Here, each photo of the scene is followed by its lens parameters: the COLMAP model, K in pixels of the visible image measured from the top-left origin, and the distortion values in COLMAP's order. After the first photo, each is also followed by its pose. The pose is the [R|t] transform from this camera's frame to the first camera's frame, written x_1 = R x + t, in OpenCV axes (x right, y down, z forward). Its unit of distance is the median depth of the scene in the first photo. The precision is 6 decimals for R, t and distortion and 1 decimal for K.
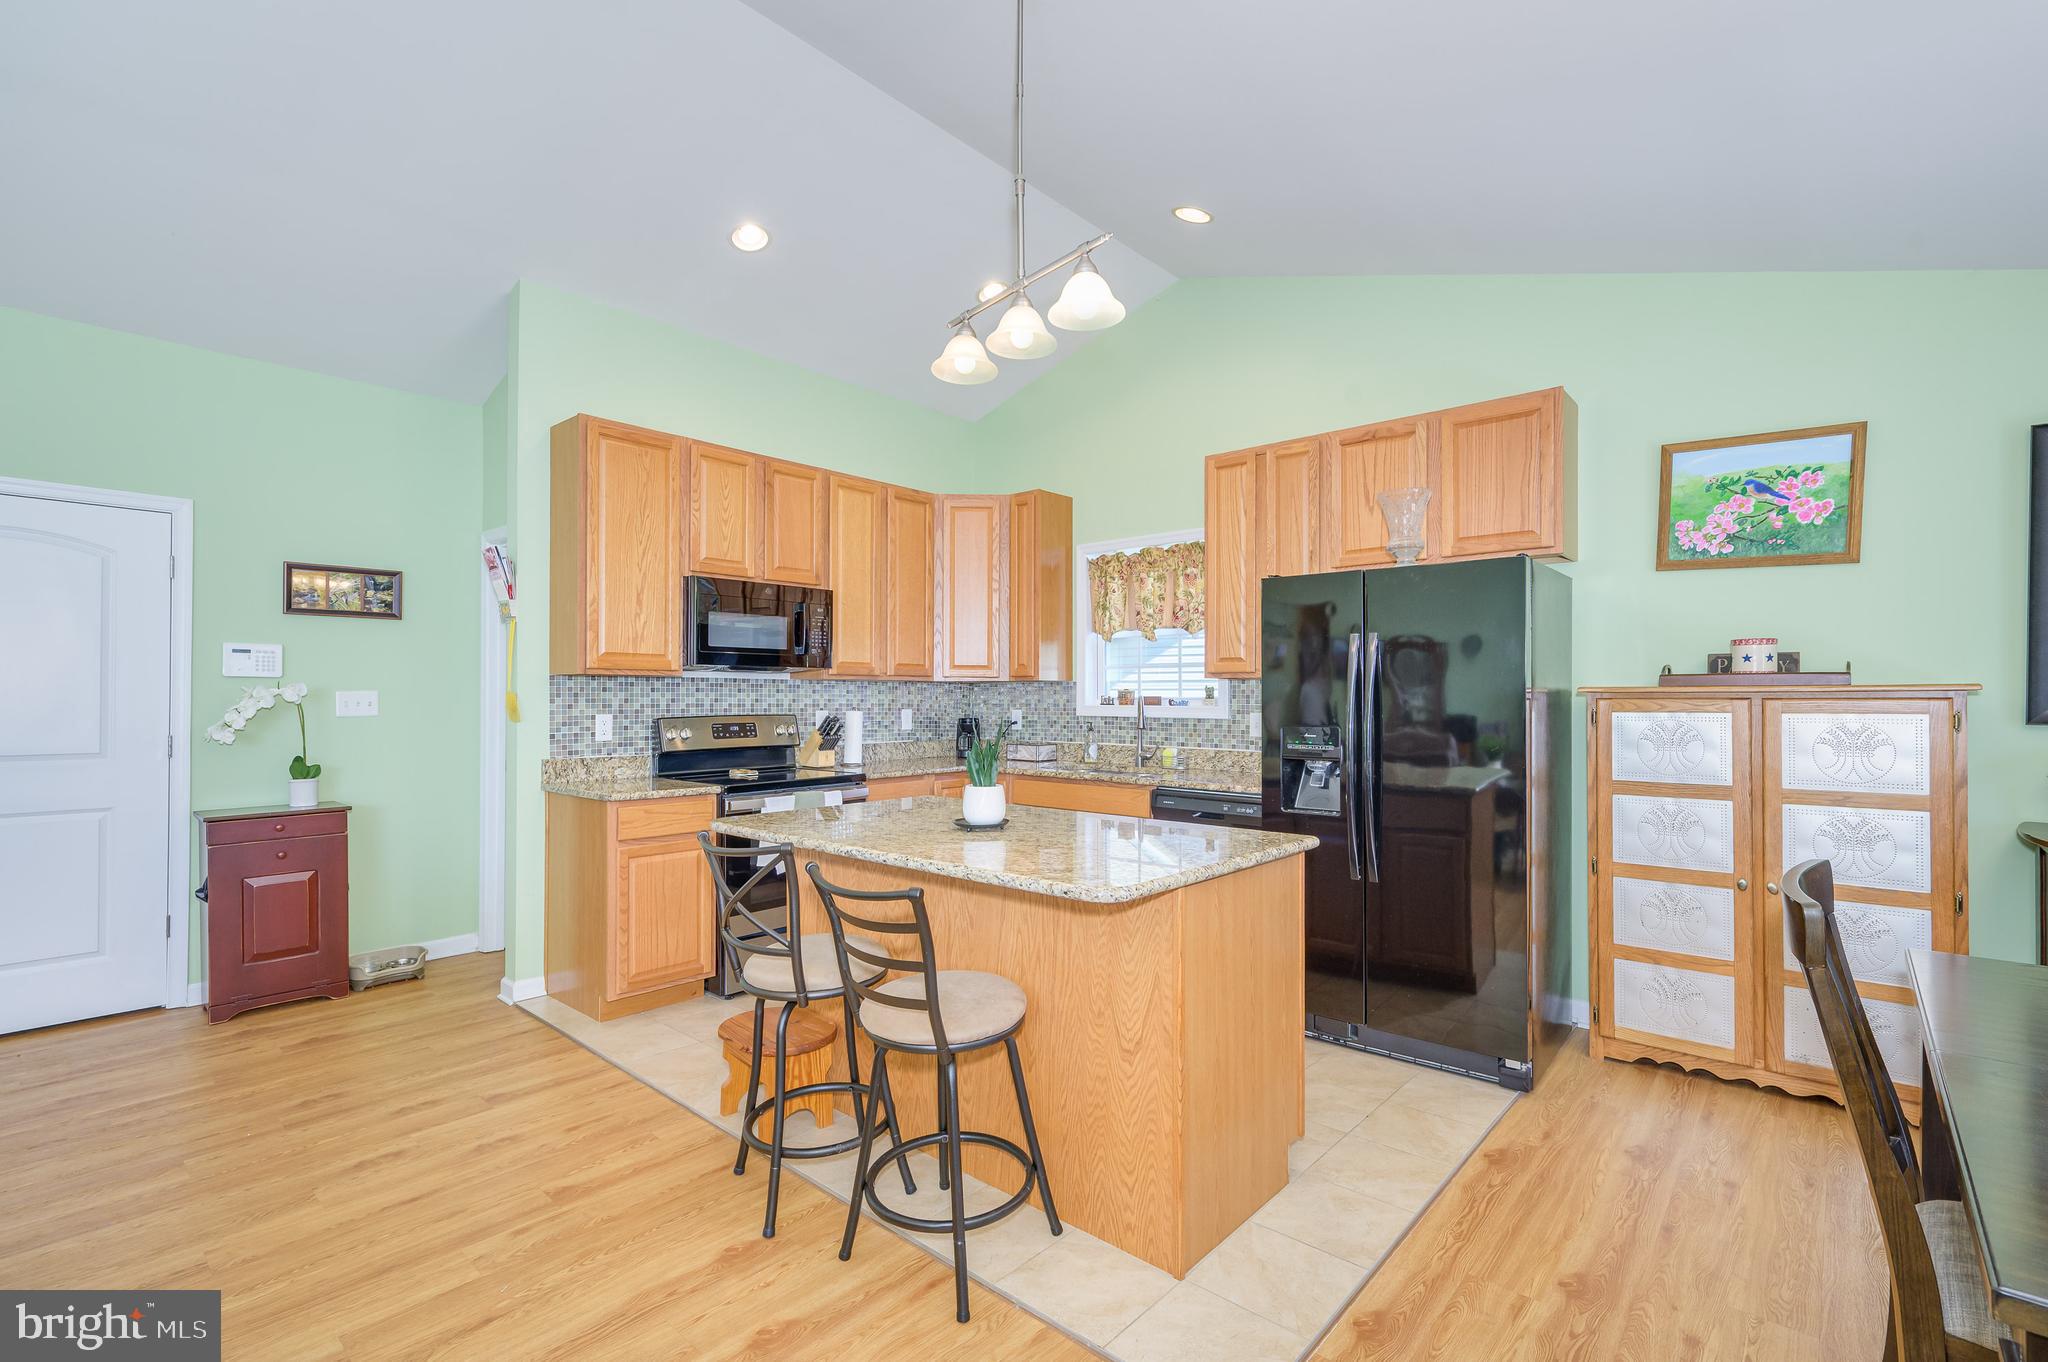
lens RADIAL K [[929.4, 0, 1024.9], [0, 929.4, 695.2], [0, 0, 1]] dist [0.003411, -0.001117]
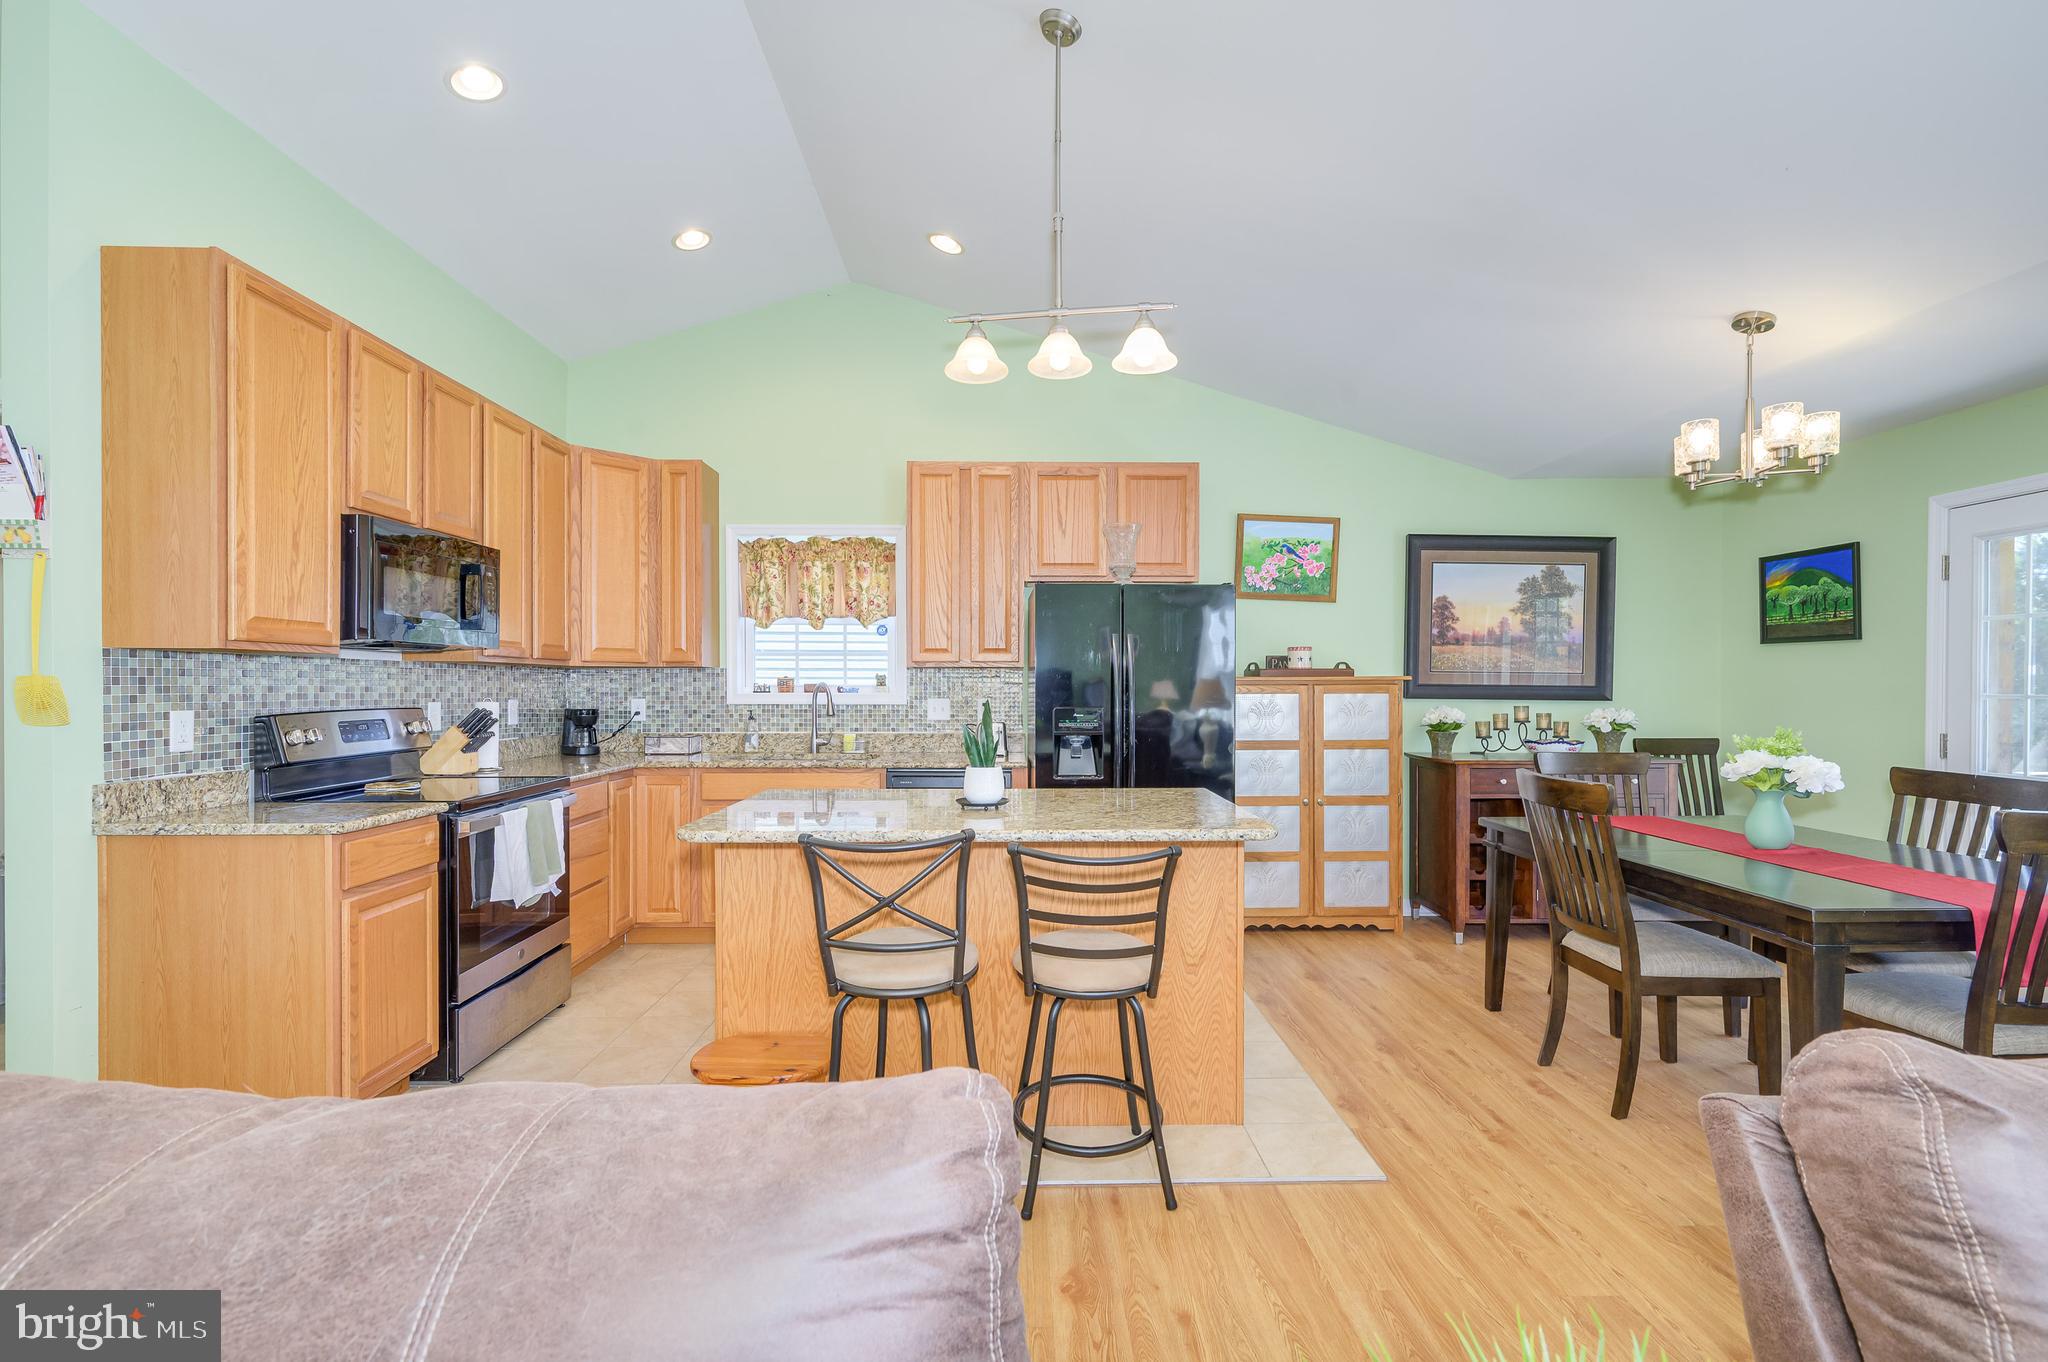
lens RADIAL K [[929.4, 0, 1030.4], [0, 929.4, 690.3], [0, 0, 1]] dist [0.003411, -0.001117]
pose [[0.727970, -0.004499, 0.685594, -0.469243], [0.000042, 0.999979, 0.006518, 0.002002], [-0.685609, -0.004716, 0.727955, 0.123138]]
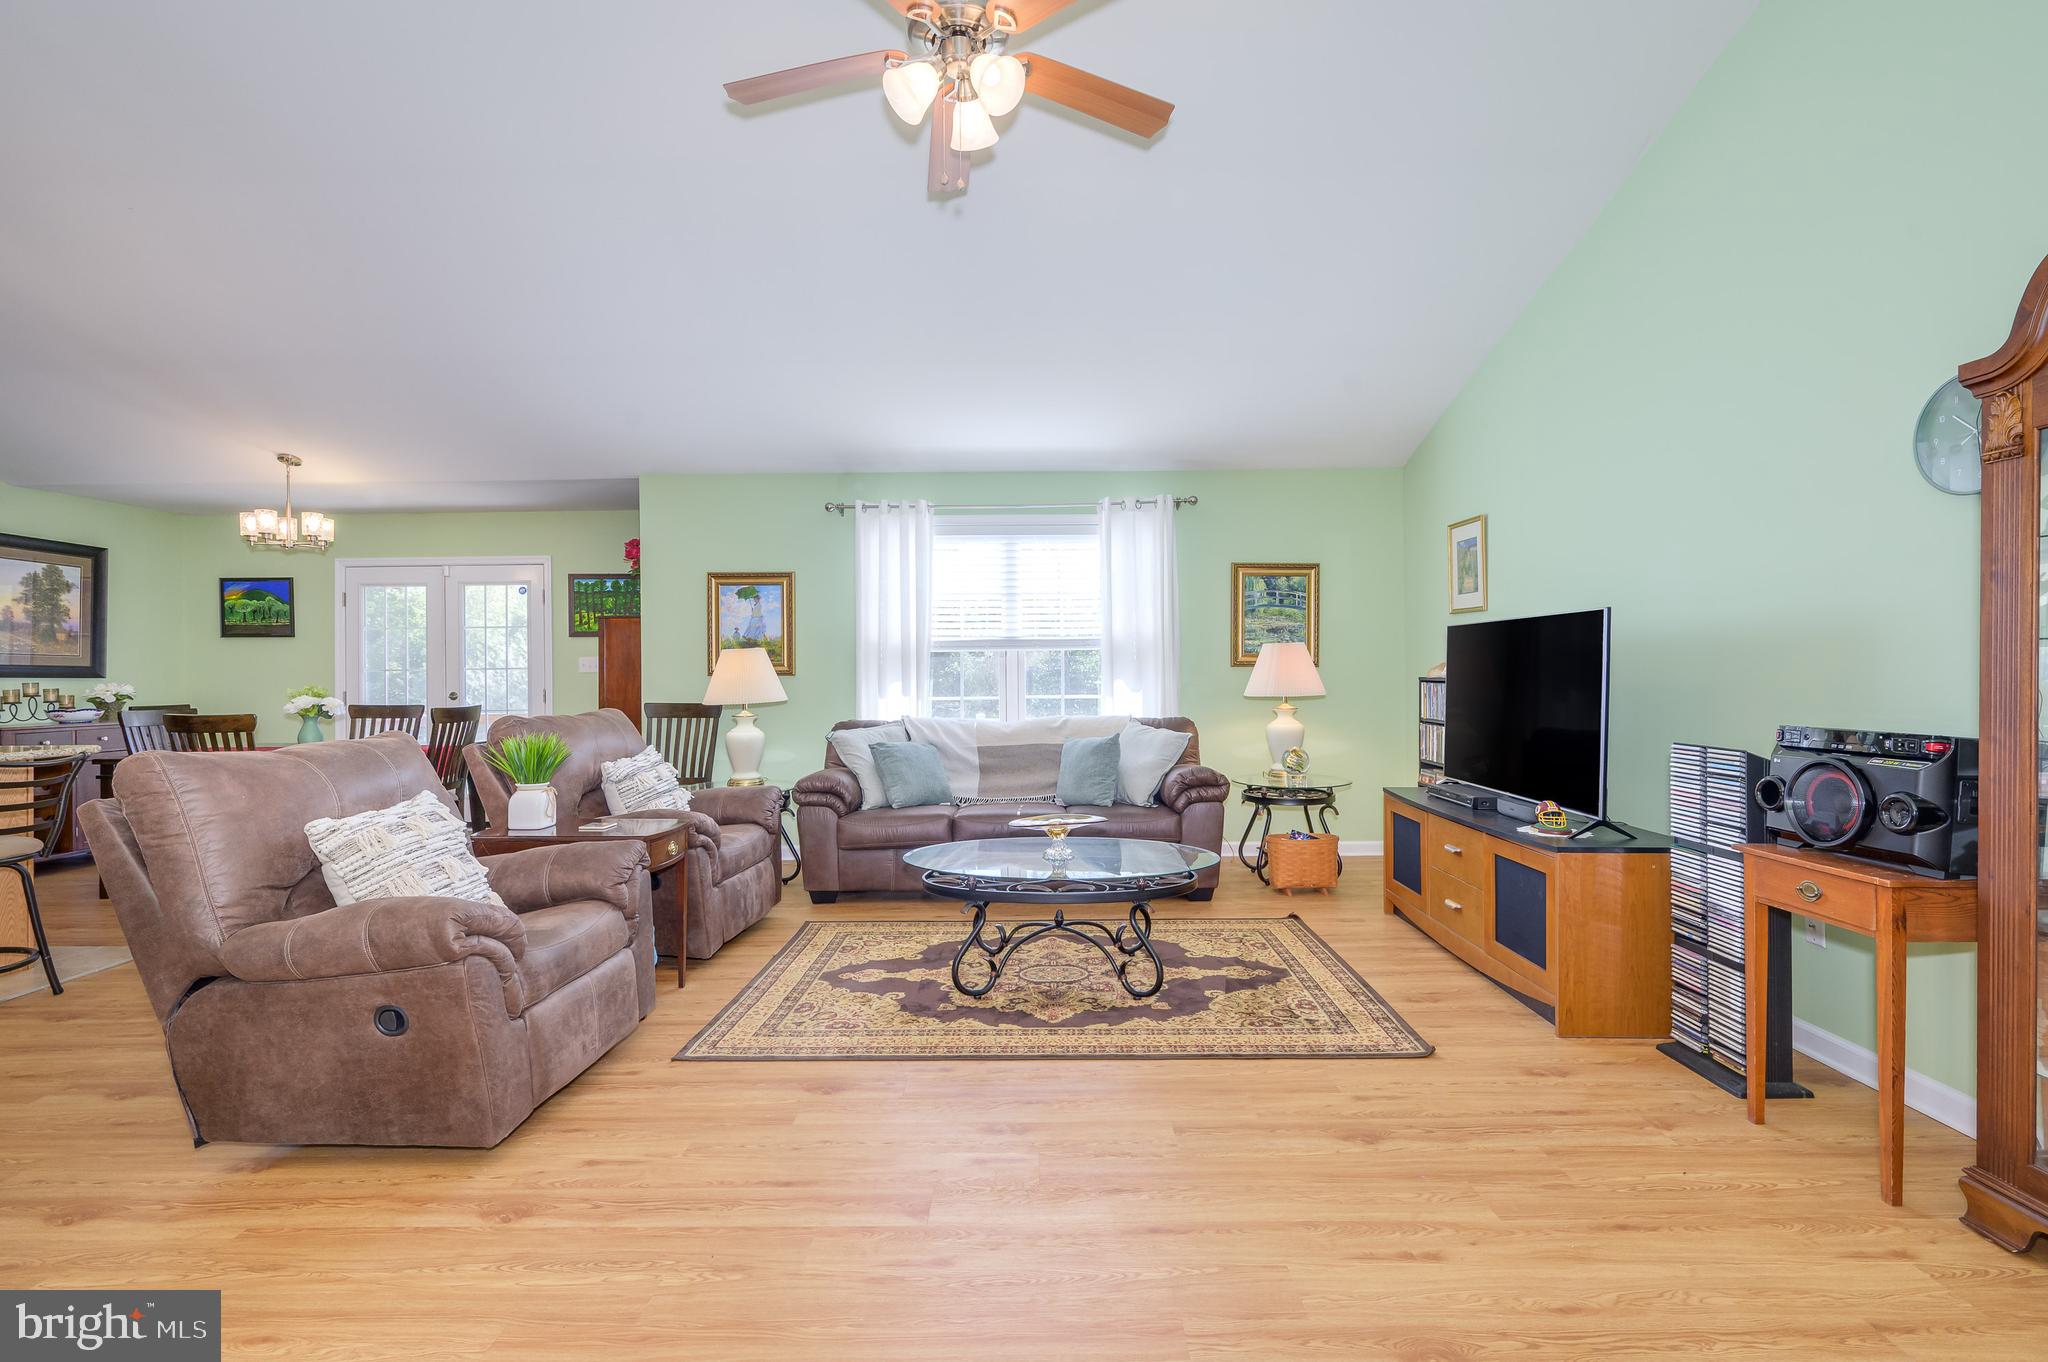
lens RADIAL K [[929.4, 0, 1028.1], [0, 929.4, 666.6], [0, 0, 1]] dist [0.003411, -0.001117]
pose [[-0.661114, 0.009992, 0.750219, -1.239907], [0.009063, 0.999945, -0.005332, 0.027123], [-0.750231, 0.003274, -0.661168, 0.363709]]
